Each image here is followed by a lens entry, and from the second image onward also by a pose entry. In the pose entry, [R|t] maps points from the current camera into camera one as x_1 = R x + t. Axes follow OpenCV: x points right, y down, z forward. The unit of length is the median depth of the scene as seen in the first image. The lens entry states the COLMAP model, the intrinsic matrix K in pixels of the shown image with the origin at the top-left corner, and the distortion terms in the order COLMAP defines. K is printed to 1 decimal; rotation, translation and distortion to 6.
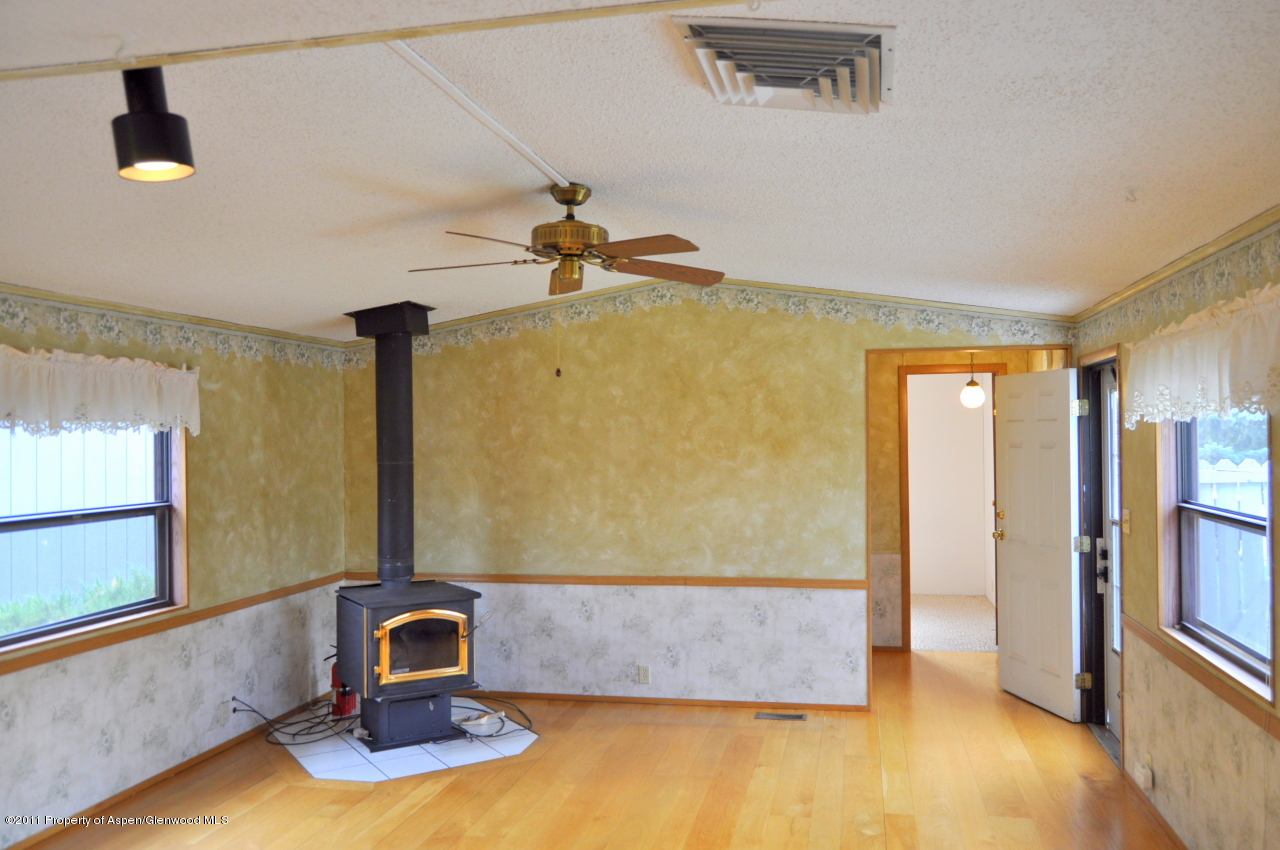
lens RADIAL K [[997.8, 0, 646.7], [0, 997.8, 424.6], [0, 0, 1]] dist [-0.012969, -0.000384]
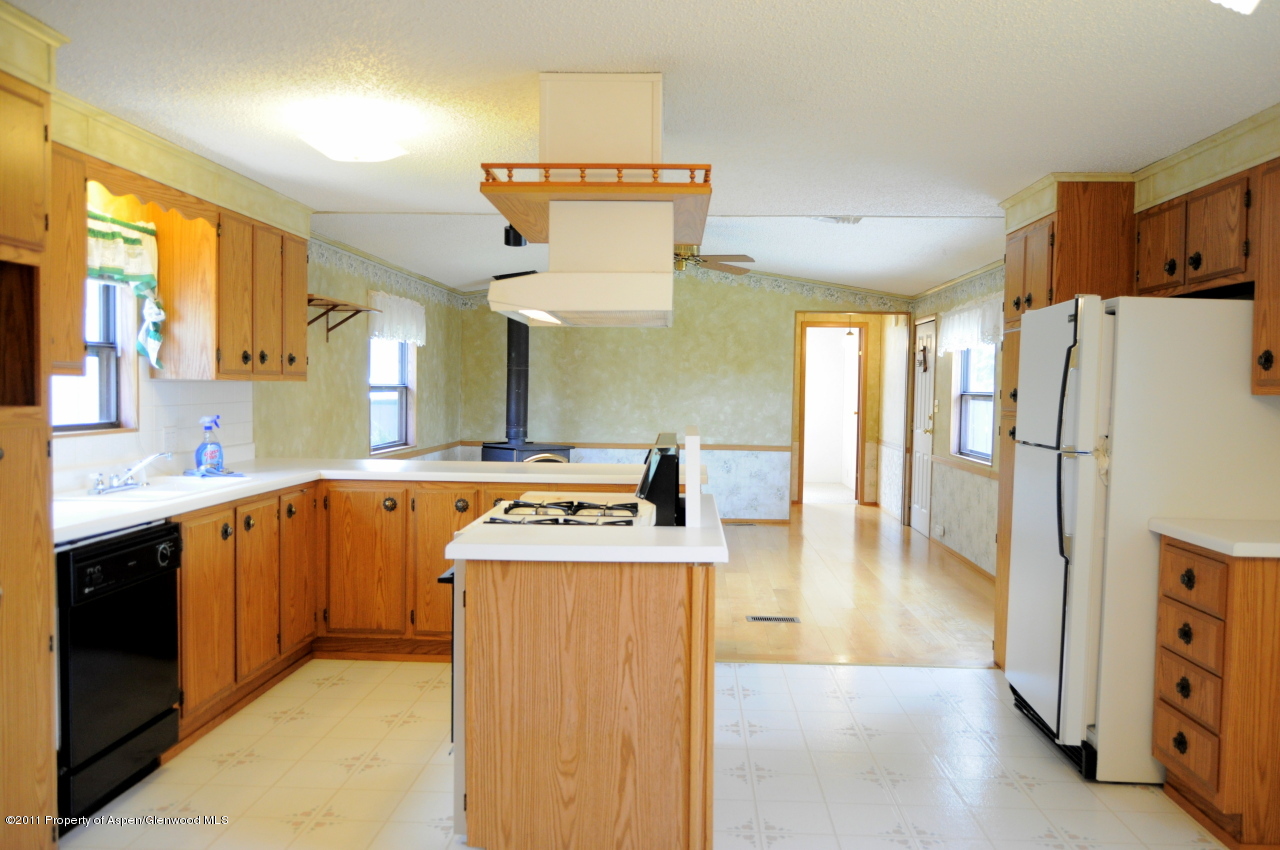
lens RADIAL K [[997.8, 0, 637.2], [0, 997.8, 429.3], [0, 0, 1]] dist [-0.012969, -0.000384]
pose [[0.987191, 0.021501, 0.158086, -0.301123], [-0.029487, 0.998395, 0.048344, 0.051015], [-0.156793, -0.052386, 0.986241, -0.623665]]
